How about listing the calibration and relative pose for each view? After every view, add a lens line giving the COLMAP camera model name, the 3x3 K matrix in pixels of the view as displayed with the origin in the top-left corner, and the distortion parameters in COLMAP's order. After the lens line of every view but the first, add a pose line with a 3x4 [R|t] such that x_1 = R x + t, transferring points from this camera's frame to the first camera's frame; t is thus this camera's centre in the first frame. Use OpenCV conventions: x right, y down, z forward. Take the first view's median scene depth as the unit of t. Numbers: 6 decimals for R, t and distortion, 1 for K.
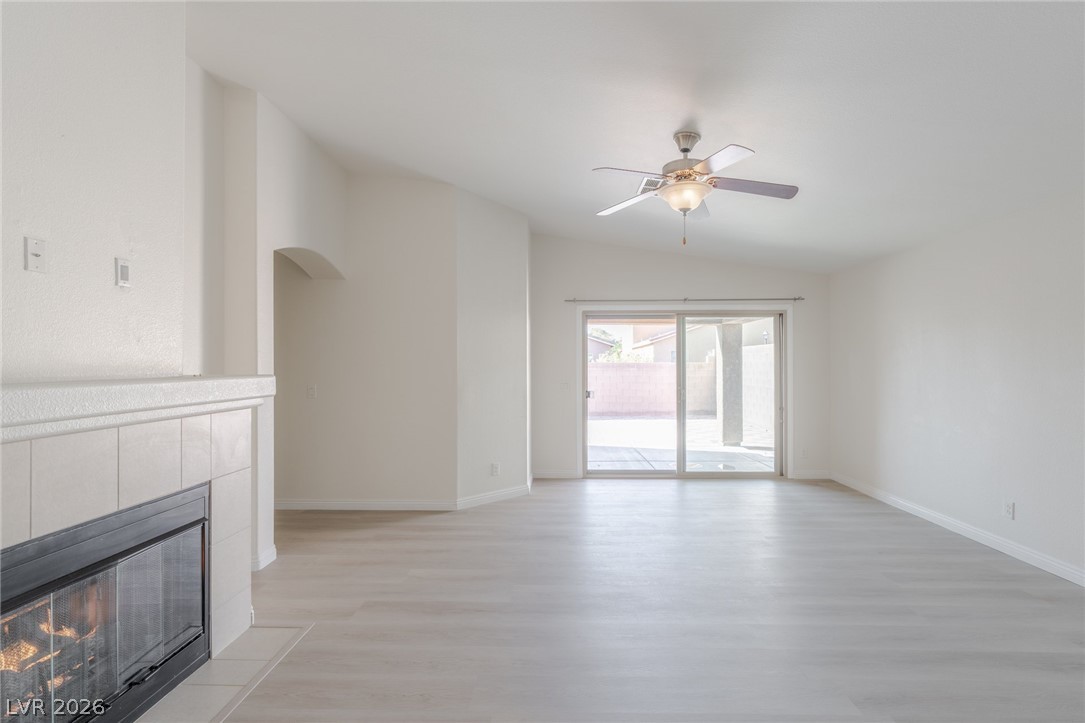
lens RADIAL K [[519.9, 0, 542.5], [0, 519.9, 361.5], [0, 0, 1]] dist [0.002172, 0.000278]
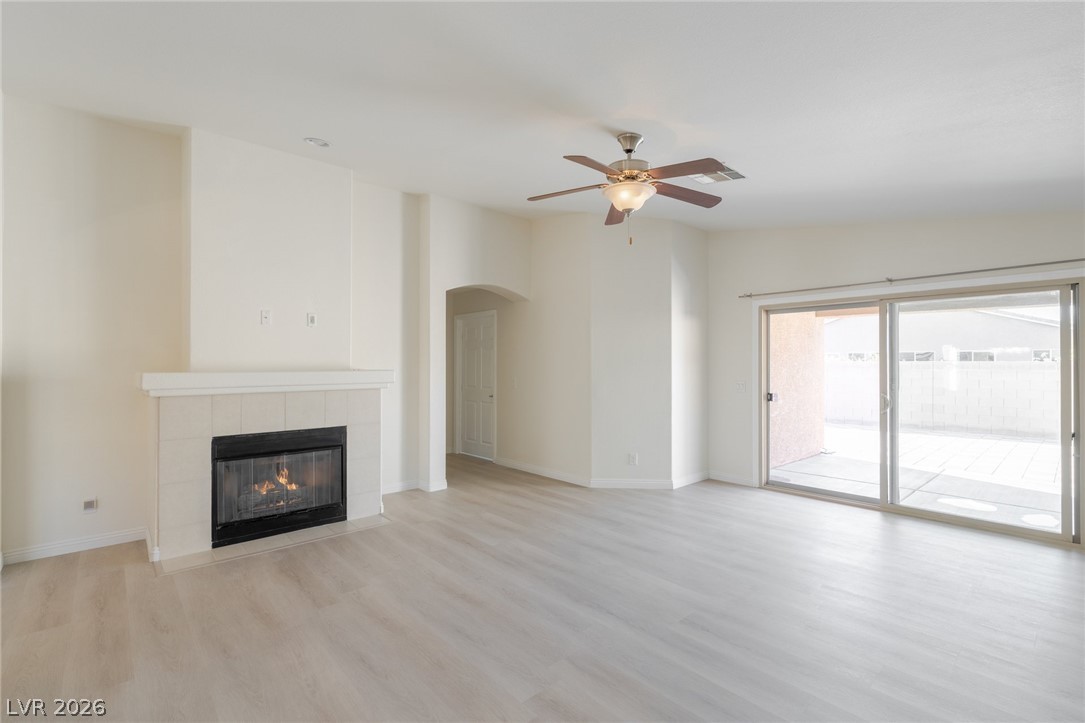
lens RADIAL K [[497.2, 0, 542.5], [0, 497.2, 361.5], [0, 0, 1]] dist [-0.001784, 0.000195]
pose [[0.678203, -0.002463, -0.734871, 0.553622], [0.003602, 0.999994, -0.000027, -0.000336], [0.734866, -0.002629, 0.678207, 0.144886]]
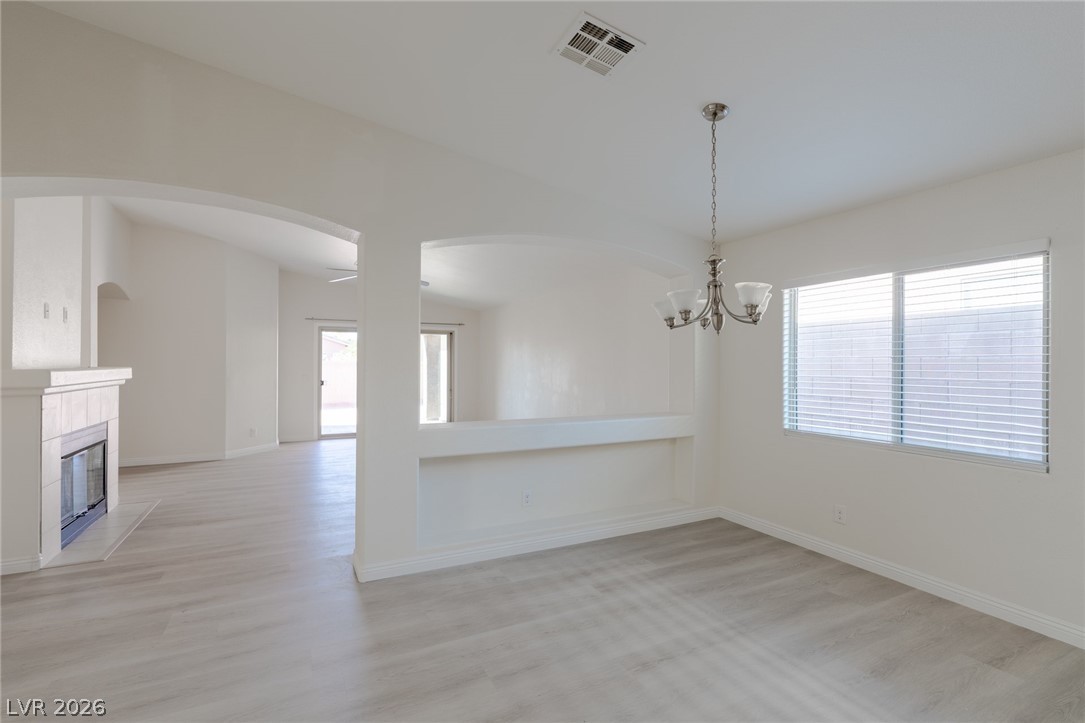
lens RADIAL K [[511.0, 0, 560.1], [0, 511.0, 362.5], [0, 0, 1]] dist [0.000275, 0.000062]
pose [[0.866416, 0.007822, 0.499261, -0.062123], [-0.010069, 0.999948, 0.001808, -0.004970], [-0.499221, -0.006594, 0.866450, -0.707519]]
